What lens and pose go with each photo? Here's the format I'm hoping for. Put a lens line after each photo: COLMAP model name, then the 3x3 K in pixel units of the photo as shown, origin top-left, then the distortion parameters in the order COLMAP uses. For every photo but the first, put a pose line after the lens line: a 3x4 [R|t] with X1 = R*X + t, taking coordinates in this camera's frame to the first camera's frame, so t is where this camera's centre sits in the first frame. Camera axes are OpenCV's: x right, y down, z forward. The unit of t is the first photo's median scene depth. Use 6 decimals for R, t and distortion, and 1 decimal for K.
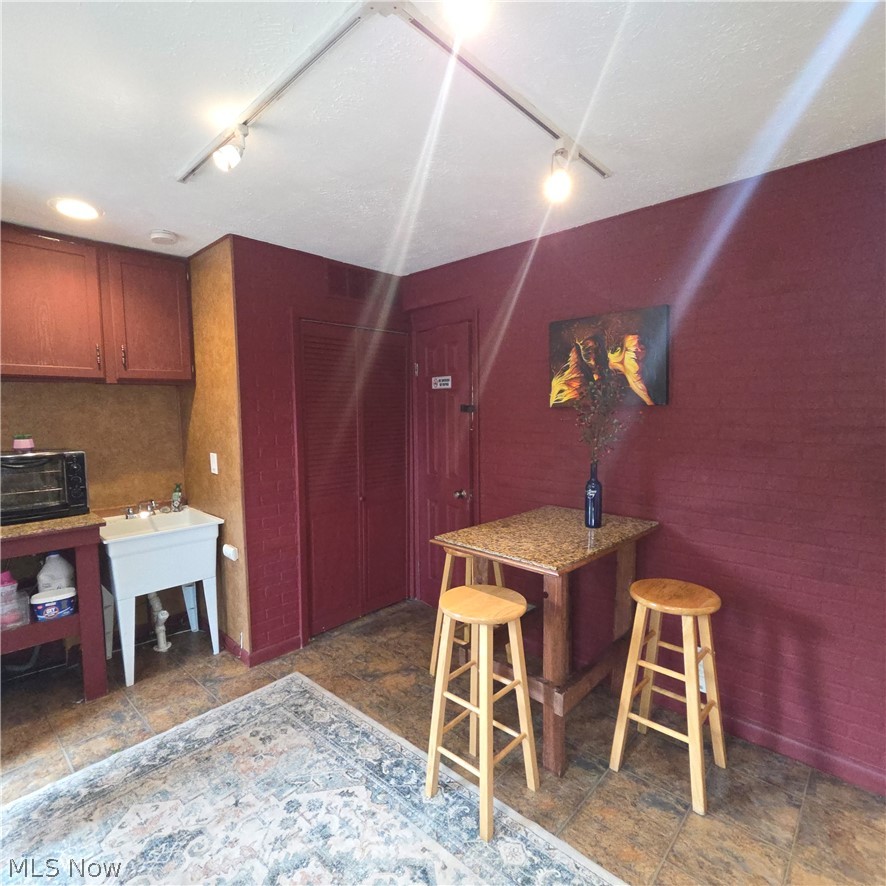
lens RADIAL K [[486.3, 0, 443.4], [0, 486.3, 442.8], [0, 0, 1]] dist [0.002986, 0.000274]
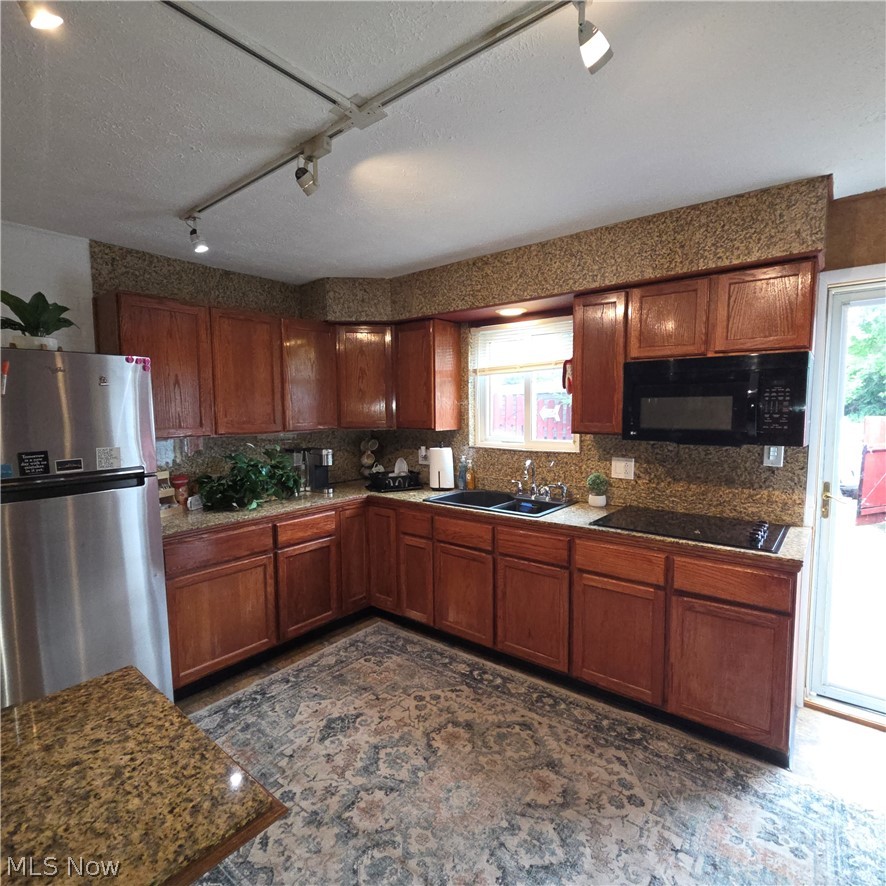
lens RADIAL K [[486.3, 0, 441.1], [0, 486.3, 444.2], [0, 0, 1]] dist [0.002986, 0.000274]
pose [[-0.997207, 0.026016, -0.070007, -0.111609], [0.015146, 0.988335, 0.151540, -0.100698], [0.073133, 0.150056, -0.985969, 1.193186]]
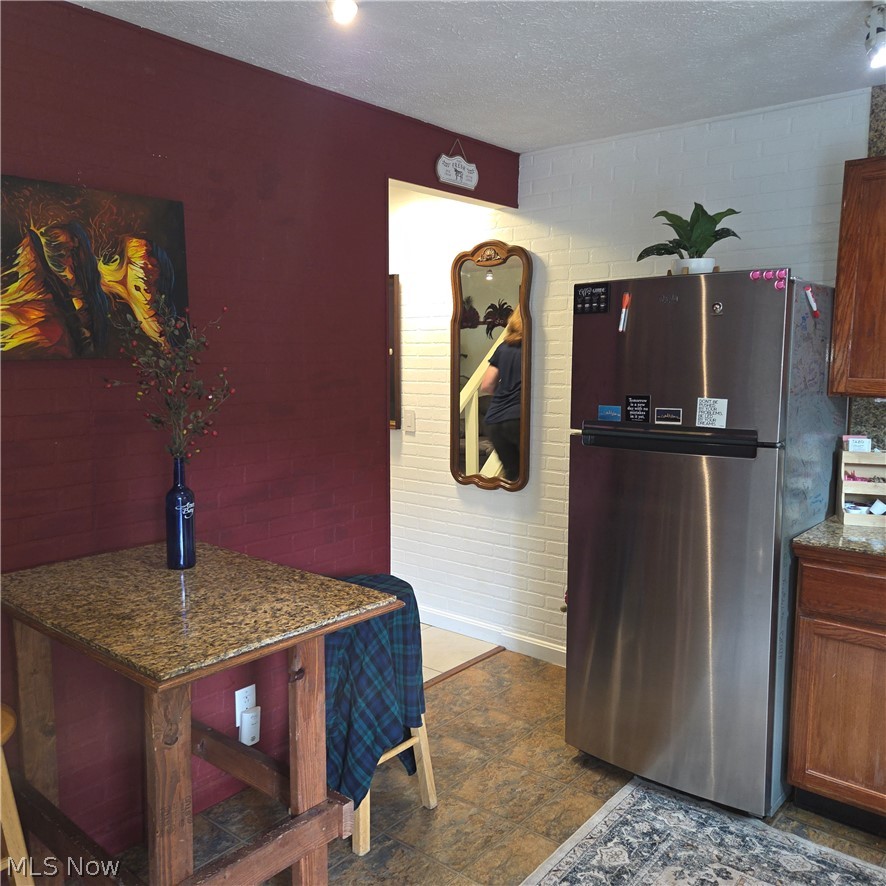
lens RADIAL K [[795.2, 0, 440.8], [0, 795.2, 439.7], [0, 0, 1]] dist [0.054334, 0.003374]
pose [[-0.059882, -0.109497, 0.992182, -0.634749], [0.069181, 0.991120, 0.113555, -0.064675], [-0.995805, 0.075440, -0.051776, 0.707911]]
